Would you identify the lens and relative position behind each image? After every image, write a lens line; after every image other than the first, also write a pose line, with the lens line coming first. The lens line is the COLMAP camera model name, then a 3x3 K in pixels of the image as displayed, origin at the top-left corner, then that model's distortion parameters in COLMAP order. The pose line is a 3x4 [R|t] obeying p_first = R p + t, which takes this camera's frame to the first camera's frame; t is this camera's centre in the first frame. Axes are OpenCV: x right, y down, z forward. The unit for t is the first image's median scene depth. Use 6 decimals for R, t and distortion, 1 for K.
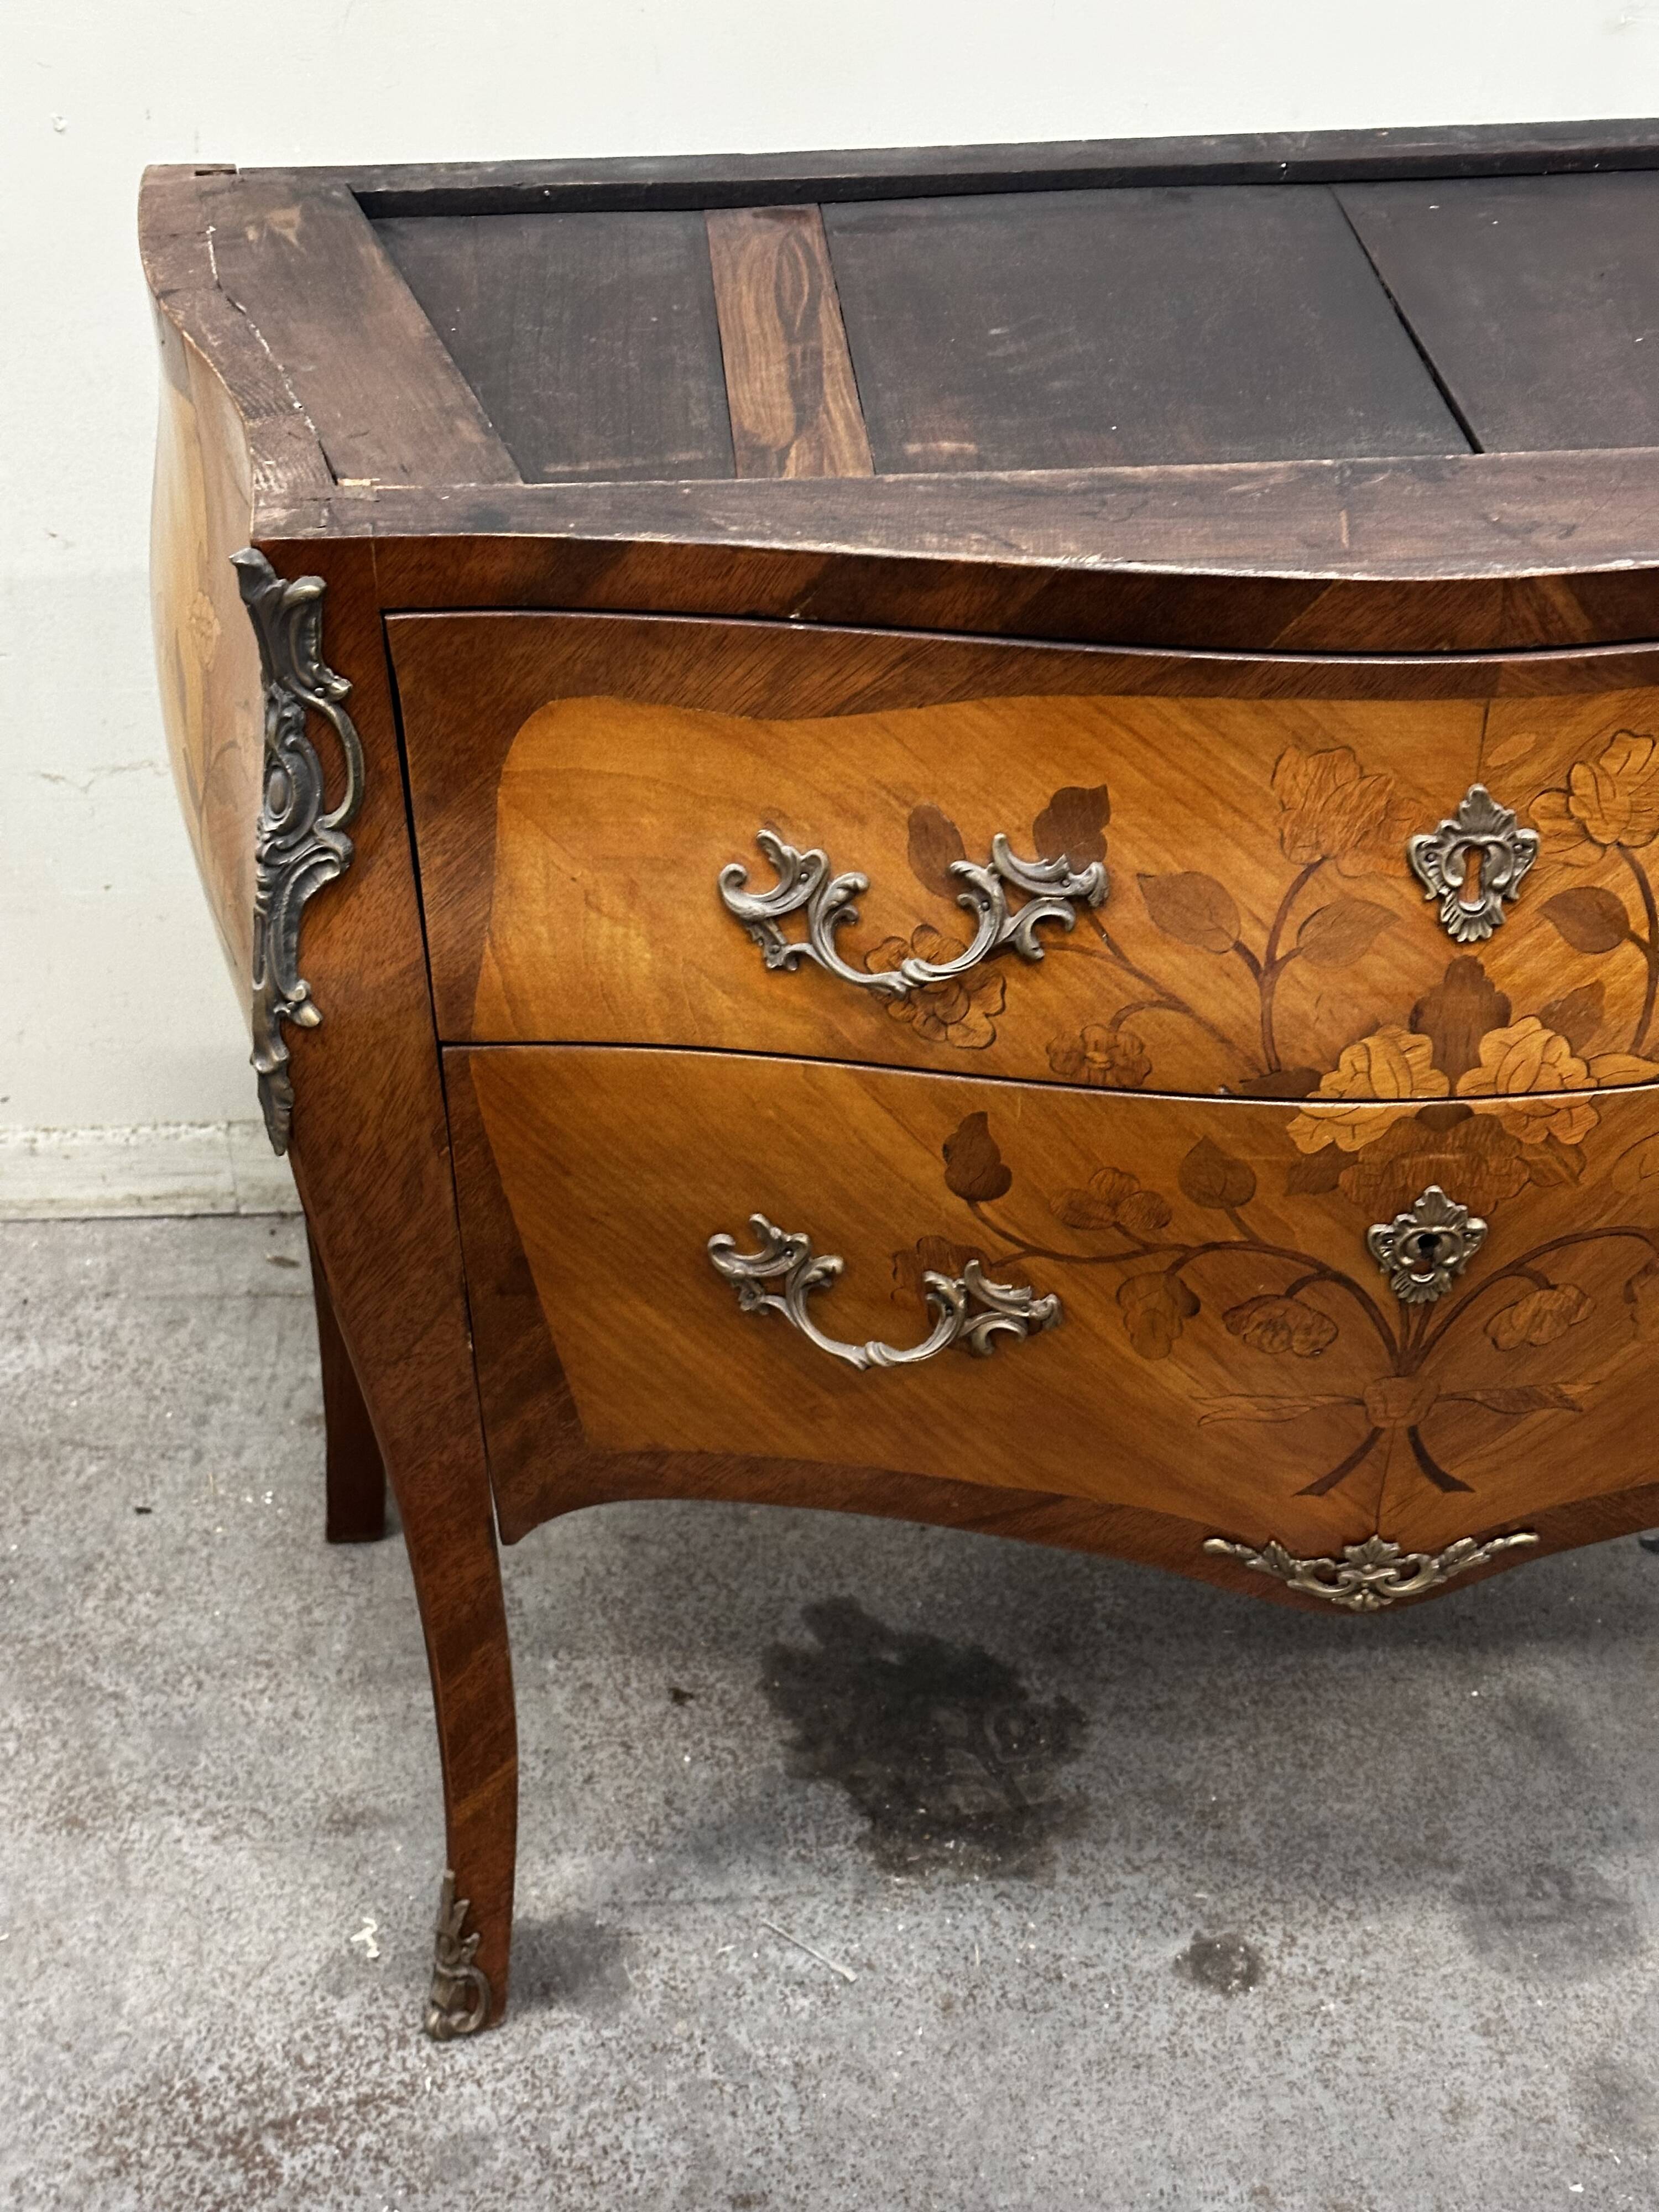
lens RADIAL K [[3110.7, 0, 807.7], [0, 3110.7, 1120.3], [0, 0, 1]] dist [0.129058, 0.000000]
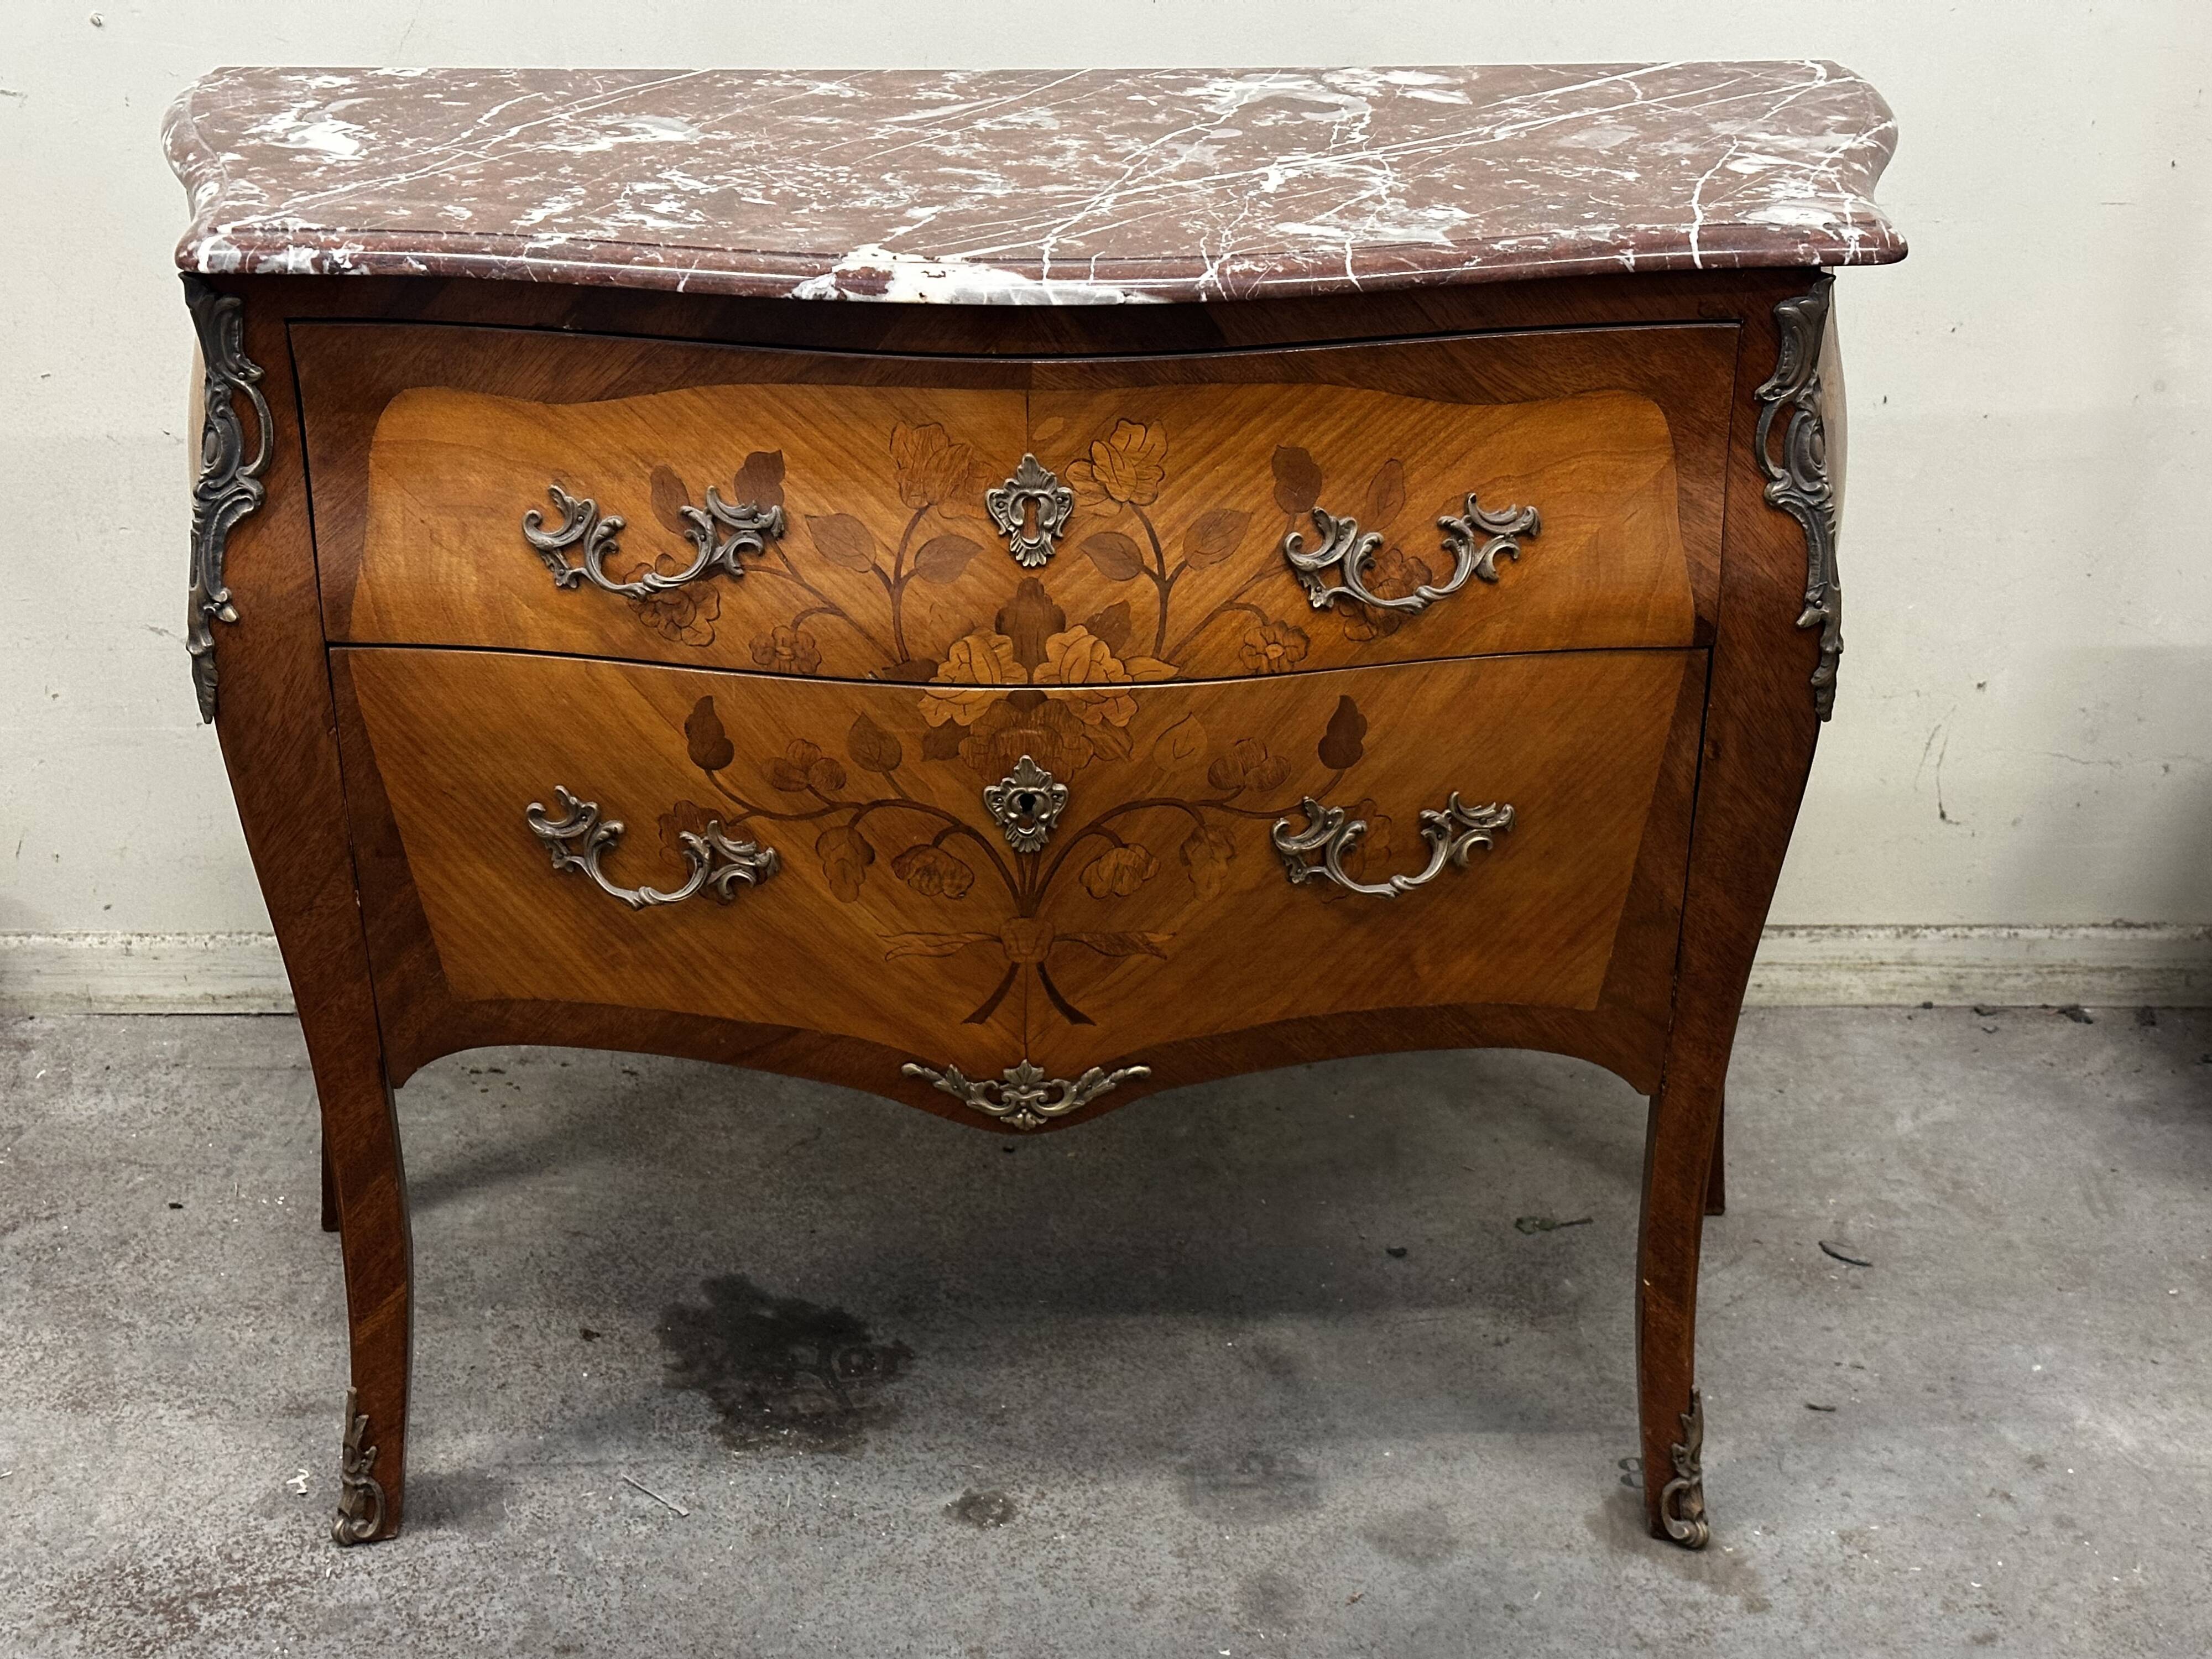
lens RADIAL K [[3110.7, 0, 1097.6], [0, 3110.7, 794.8], [0, 0, 1]] dist [0.129058, 0.000000]
pose [[0.999639, 0.025256, -0.009190, 0.194561], [-0.026546, 0.981259, -0.190858, 0.241914], [0.004198, 0.191033, 0.981575, -0.296778]]
